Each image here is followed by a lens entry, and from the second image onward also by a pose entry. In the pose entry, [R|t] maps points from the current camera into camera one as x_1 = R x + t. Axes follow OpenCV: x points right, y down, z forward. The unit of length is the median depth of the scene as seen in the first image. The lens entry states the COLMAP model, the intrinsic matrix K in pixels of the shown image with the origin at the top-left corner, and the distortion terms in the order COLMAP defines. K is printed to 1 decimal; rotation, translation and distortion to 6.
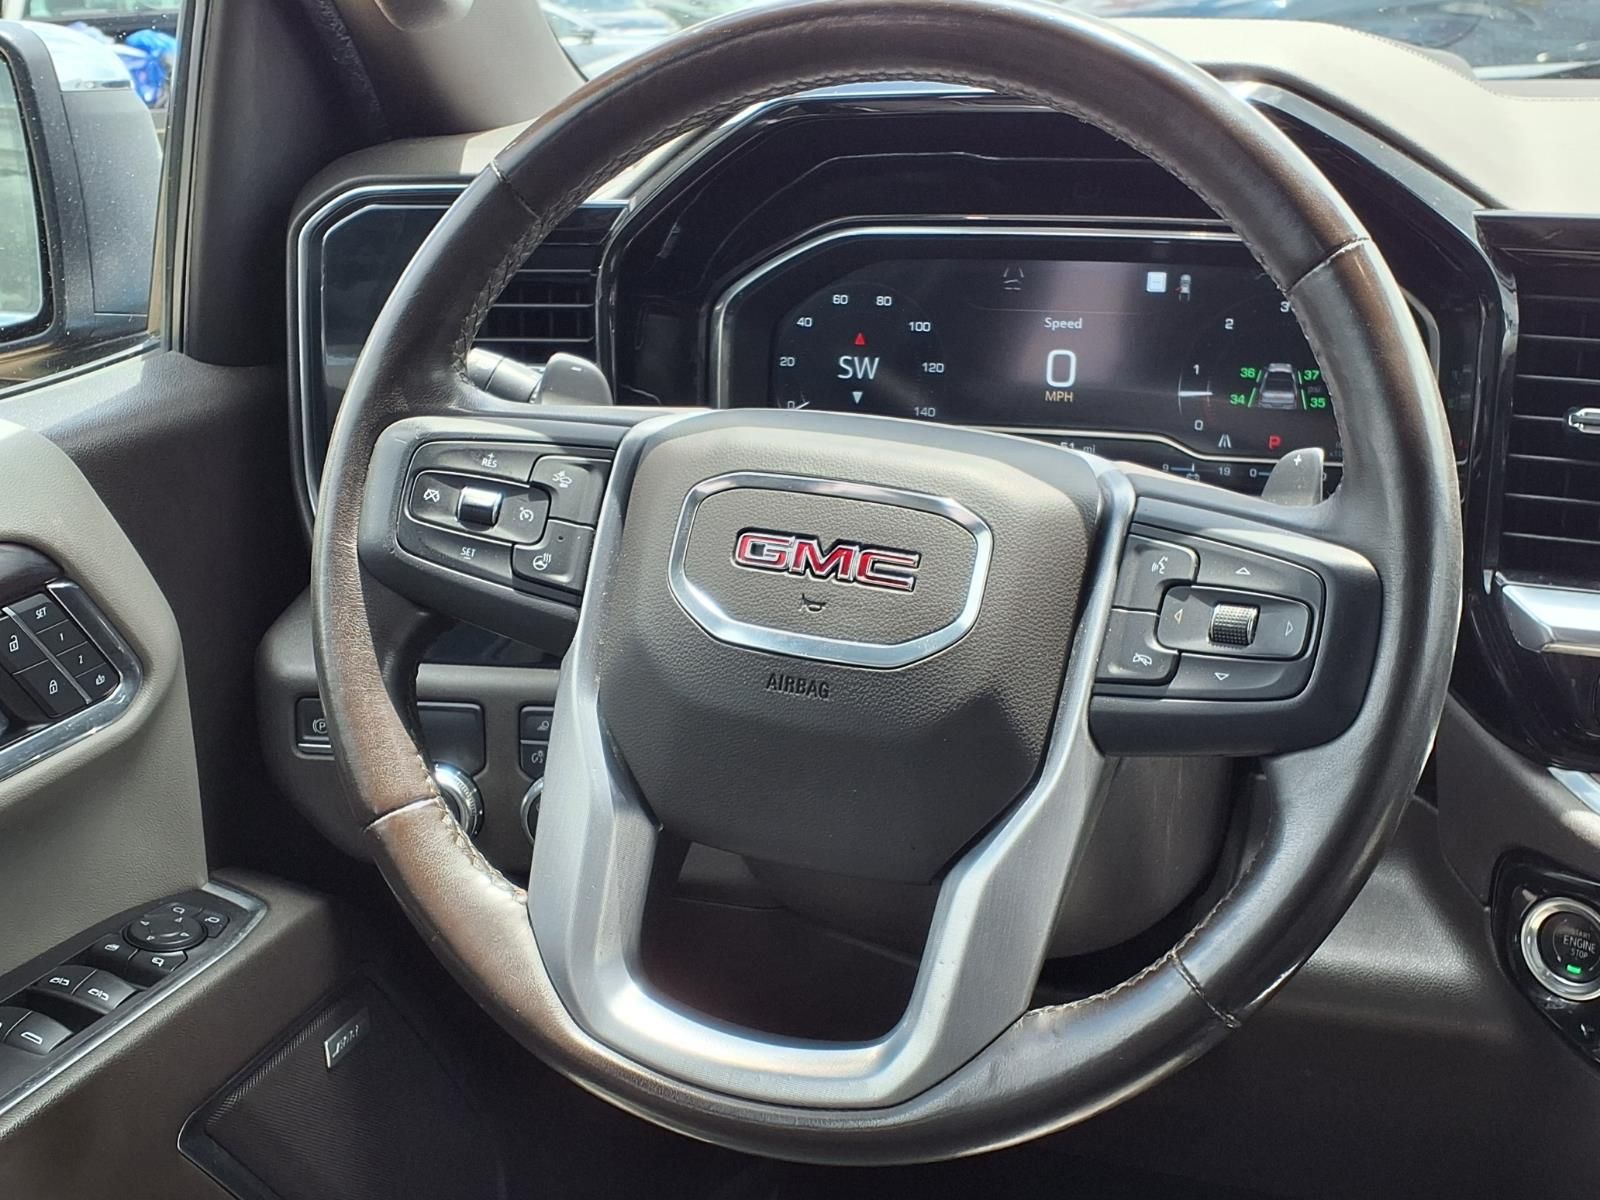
lens RADIAL K [[2126.6, 0, 800.0], [0, 2126.6, 600.0], [0, 0, 1]] dist [0.190865, -0.468506]
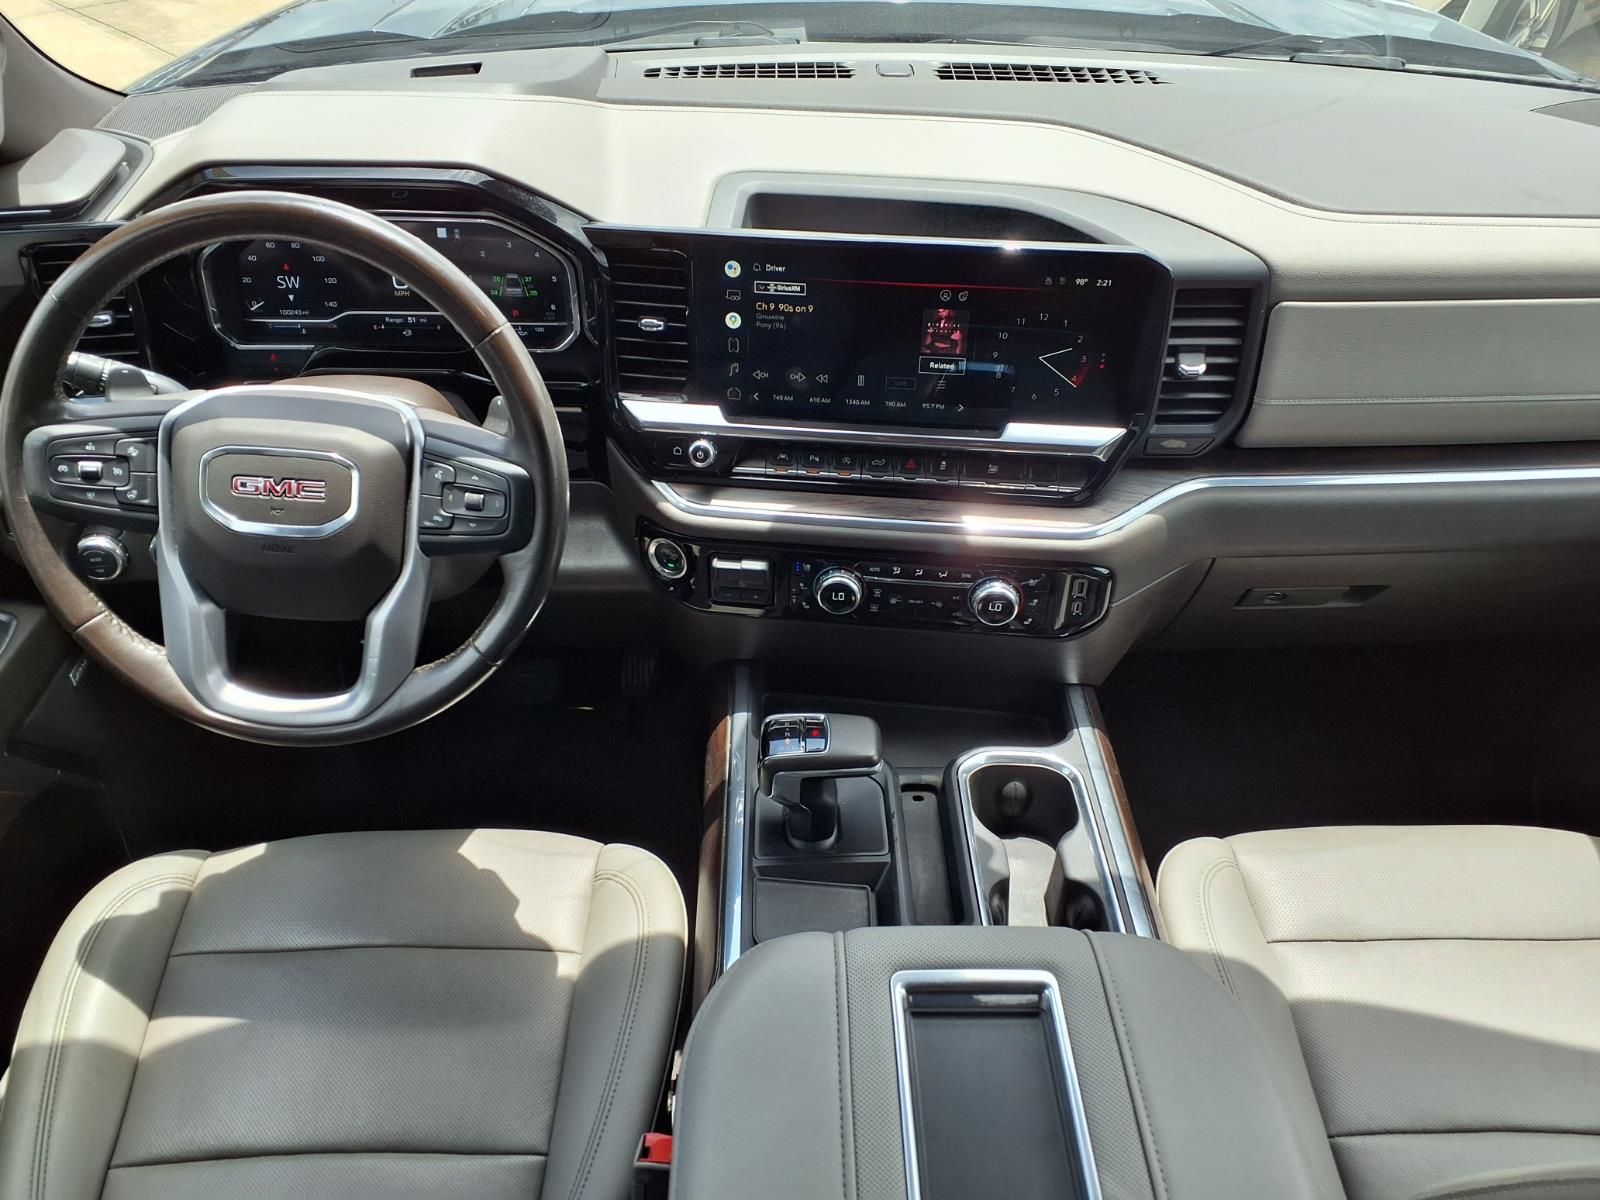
lens RADIAL K [[1340.4, 0, 800.0], [0, 1340.4, 600.0], [0, 0, 1]] dist [-0.014438, 0.001891]
pose [[0.941752, -0.186347, 0.279961, 0.099029], [0.082673, 0.935186, 0.344373, -0.306165], [-0.325988, -0.301169, 0.896119, -0.349470]]
